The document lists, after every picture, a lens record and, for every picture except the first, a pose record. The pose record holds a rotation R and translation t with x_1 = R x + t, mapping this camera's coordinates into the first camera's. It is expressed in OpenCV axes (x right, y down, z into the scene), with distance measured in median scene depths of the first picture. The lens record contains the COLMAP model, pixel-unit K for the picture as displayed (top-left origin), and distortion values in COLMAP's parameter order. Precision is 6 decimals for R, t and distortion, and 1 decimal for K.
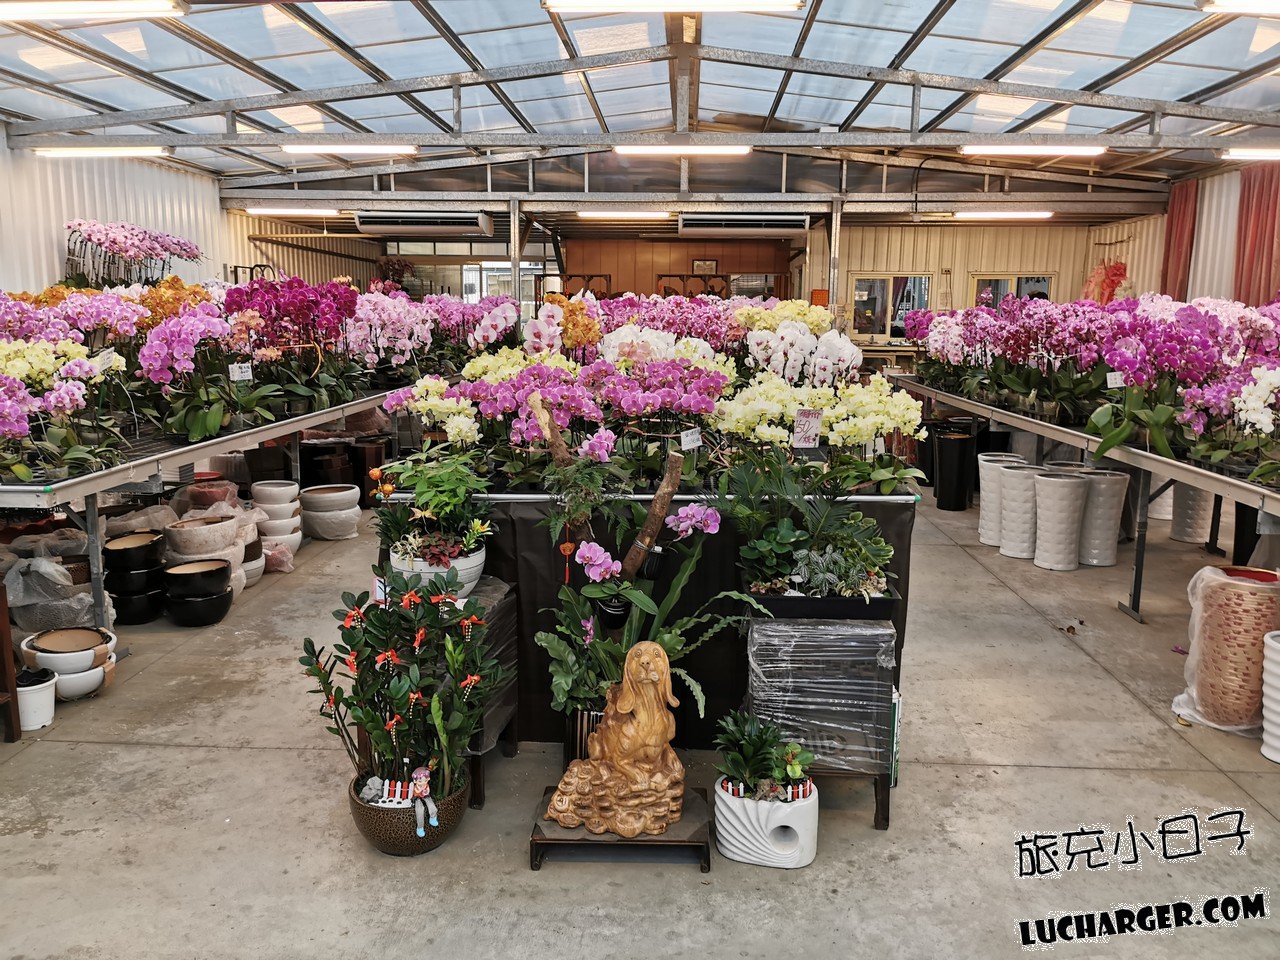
lens RADIAL K [[993.4, 0, 633.2], [0, 993.4, 478.0], [0, 0, 1]] dist [0.052732, -0.069622]
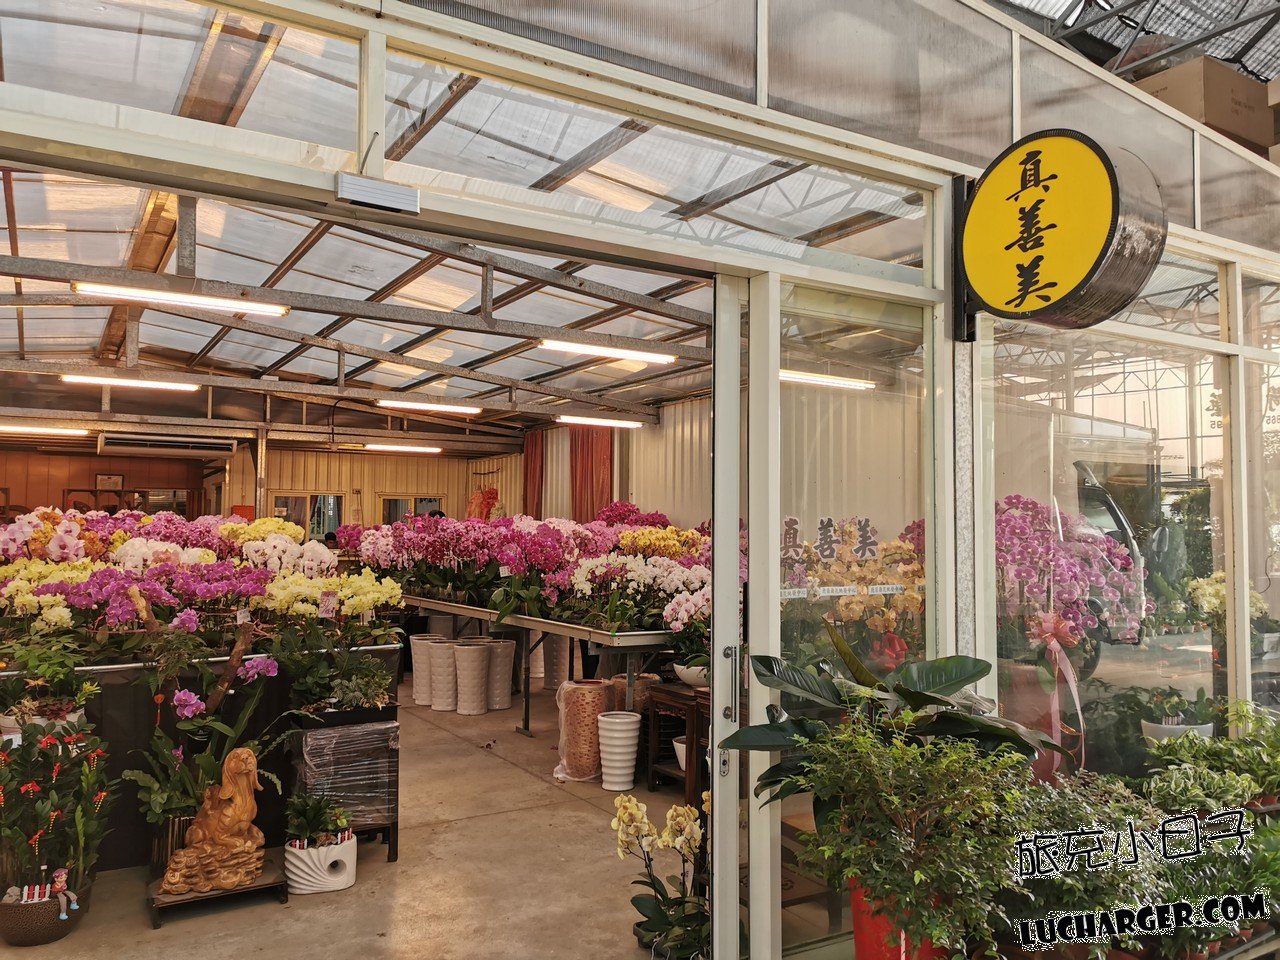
lens RADIAL K [[993.4, 0, 640.2], [0, 993.4, 487.1], [0, 0, 1]] dist [0.052732, -0.069622]
pose [[0.826908, 0.020738, 0.561955, -0.246501], [0.093363, 0.980387, -0.173562, 0.071261], [-0.554533, 0.195986, 0.808754, -0.443554]]
